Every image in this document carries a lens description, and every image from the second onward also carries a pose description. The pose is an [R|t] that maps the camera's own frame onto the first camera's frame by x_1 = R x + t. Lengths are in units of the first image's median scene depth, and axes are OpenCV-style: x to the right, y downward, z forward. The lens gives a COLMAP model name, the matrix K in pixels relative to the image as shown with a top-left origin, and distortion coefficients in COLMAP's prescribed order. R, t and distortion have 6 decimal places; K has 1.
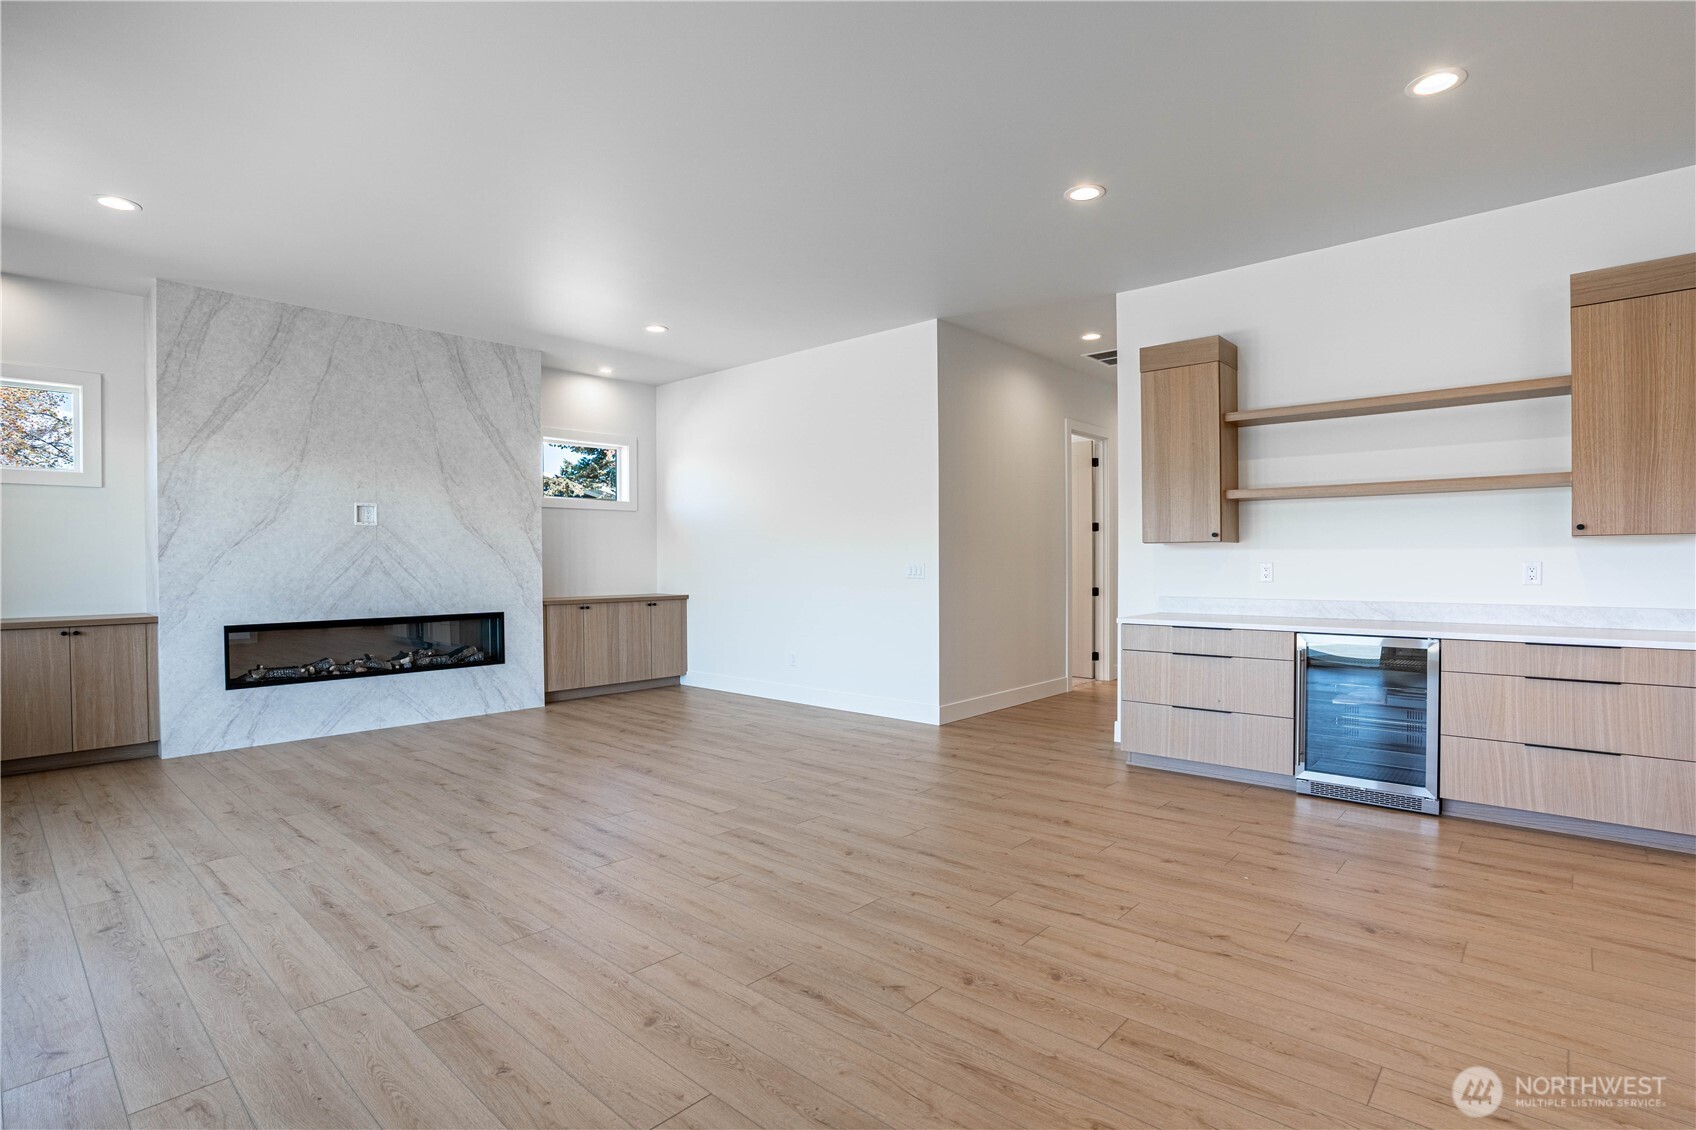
lens RADIAL K [[825.6, 0, 848.0], [0, 825.6, 565.0], [0, 0, 1]] dist [-0.048320, 0.017210]
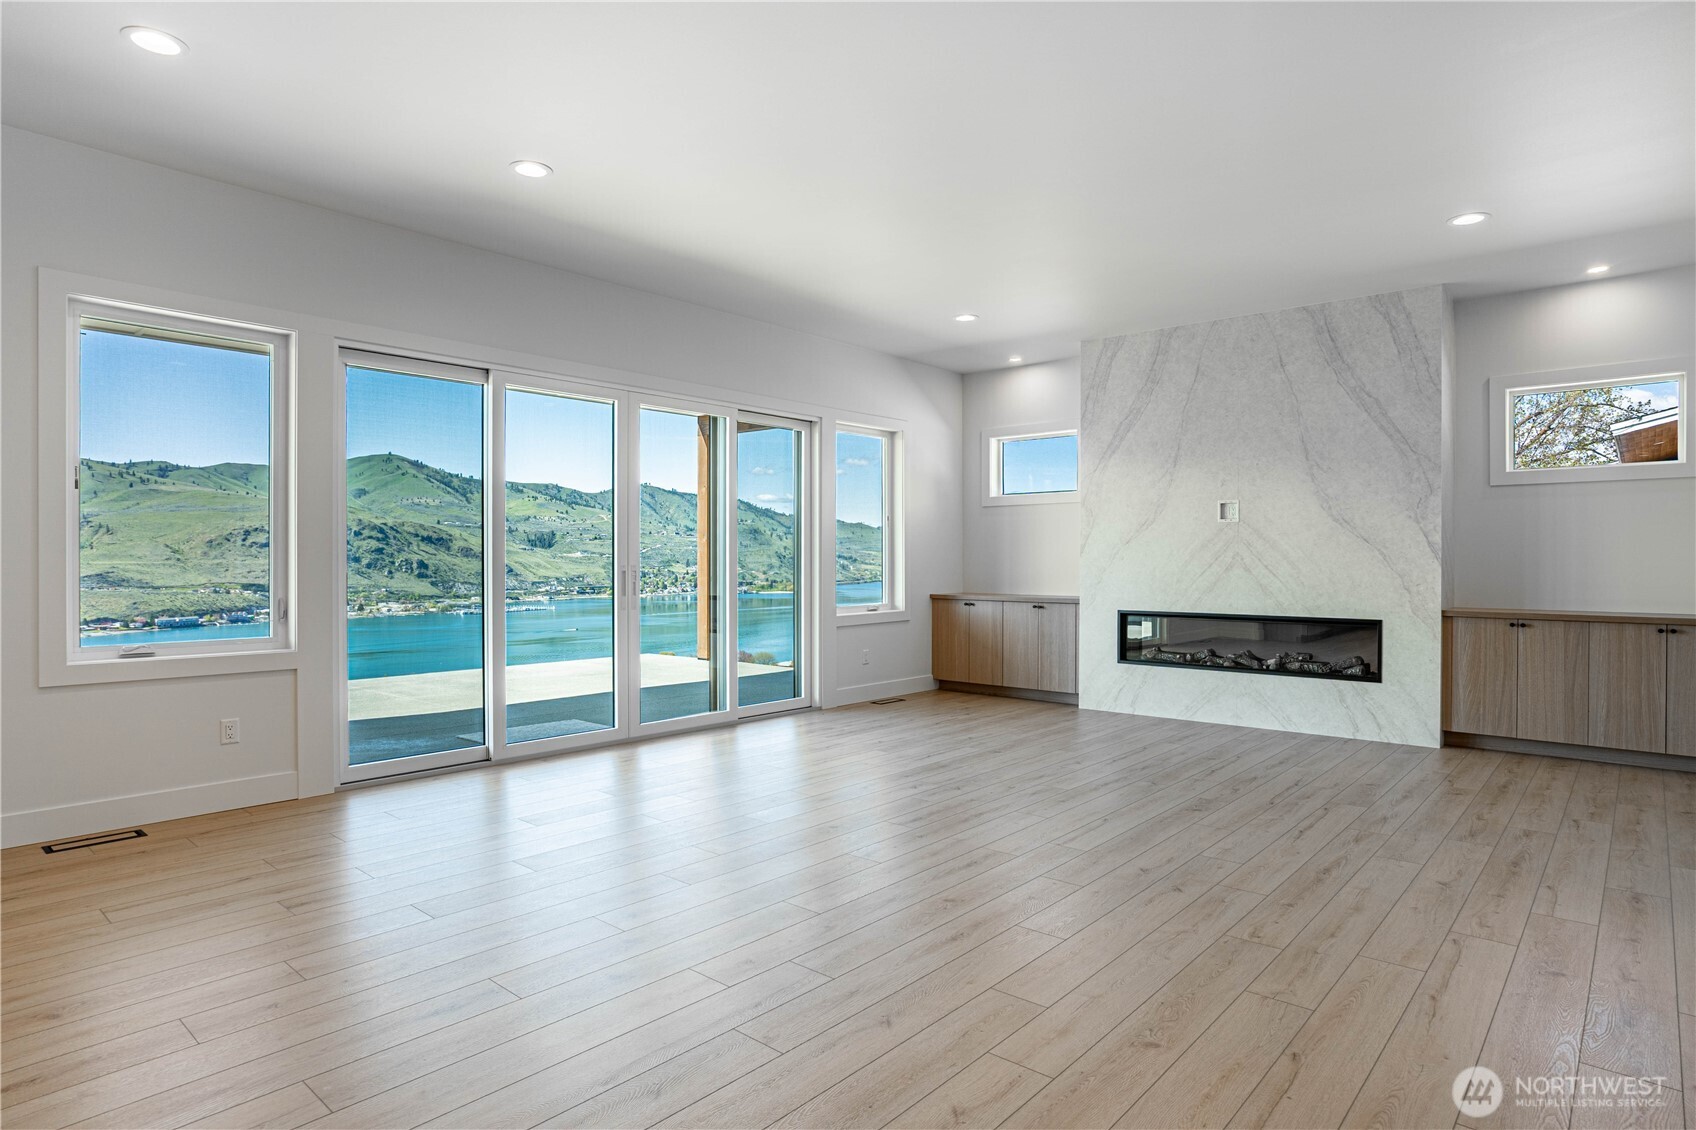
lens RADIAL K [[936.0, 0, 843.1], [0, 936.0, 559.7], [0, 0, 1]] dist [-0.063333, 0.038741]
pose [[0.011771, 0.006749, -0.999908, 0.581133], [-0.007007, 0.999953, 0.006667, -0.006526], [0.999906, 0.006928, 0.011818, 0.526255]]
